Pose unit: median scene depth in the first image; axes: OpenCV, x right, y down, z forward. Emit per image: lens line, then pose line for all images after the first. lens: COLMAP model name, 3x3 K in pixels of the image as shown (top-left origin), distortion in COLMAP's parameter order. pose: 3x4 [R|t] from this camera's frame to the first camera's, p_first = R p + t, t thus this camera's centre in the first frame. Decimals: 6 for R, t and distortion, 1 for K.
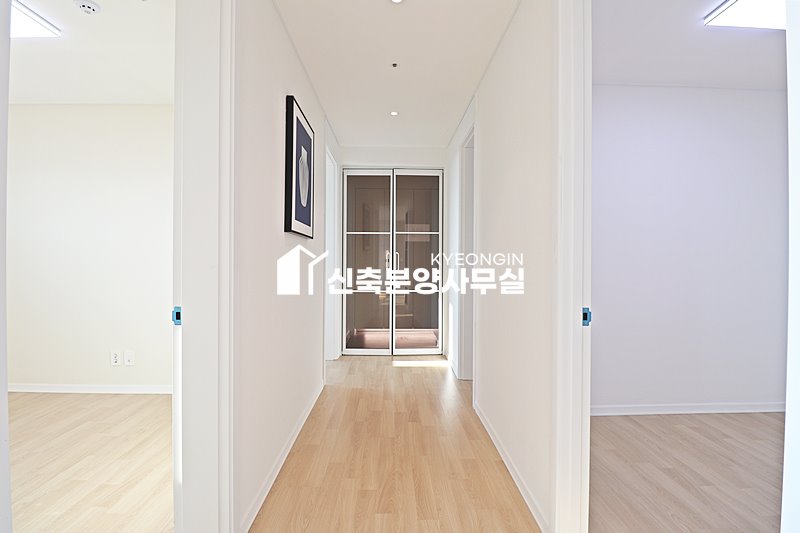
lens RADIAL K [[372.7, 0, 403.9], [0, 372.7, 262.4], [0, 0, 1]] dist [-0.000546, -0.014192]
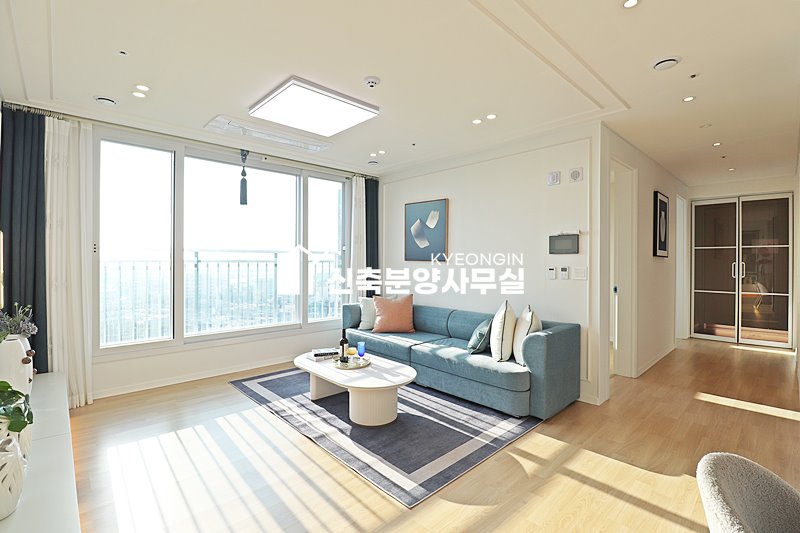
lens RADIAL K [[372.7, 0, 403.9], [0, 372.7, 262.4], [0, 0, 1]] dist [-0.000546, -0.014192]
pose [[0.668099, -0.000552, -0.744072, 0.144945], [-0.004627, 0.999977, -0.004897, -0.015220], [0.744058, 0.006715, 0.668082, -0.698863]]
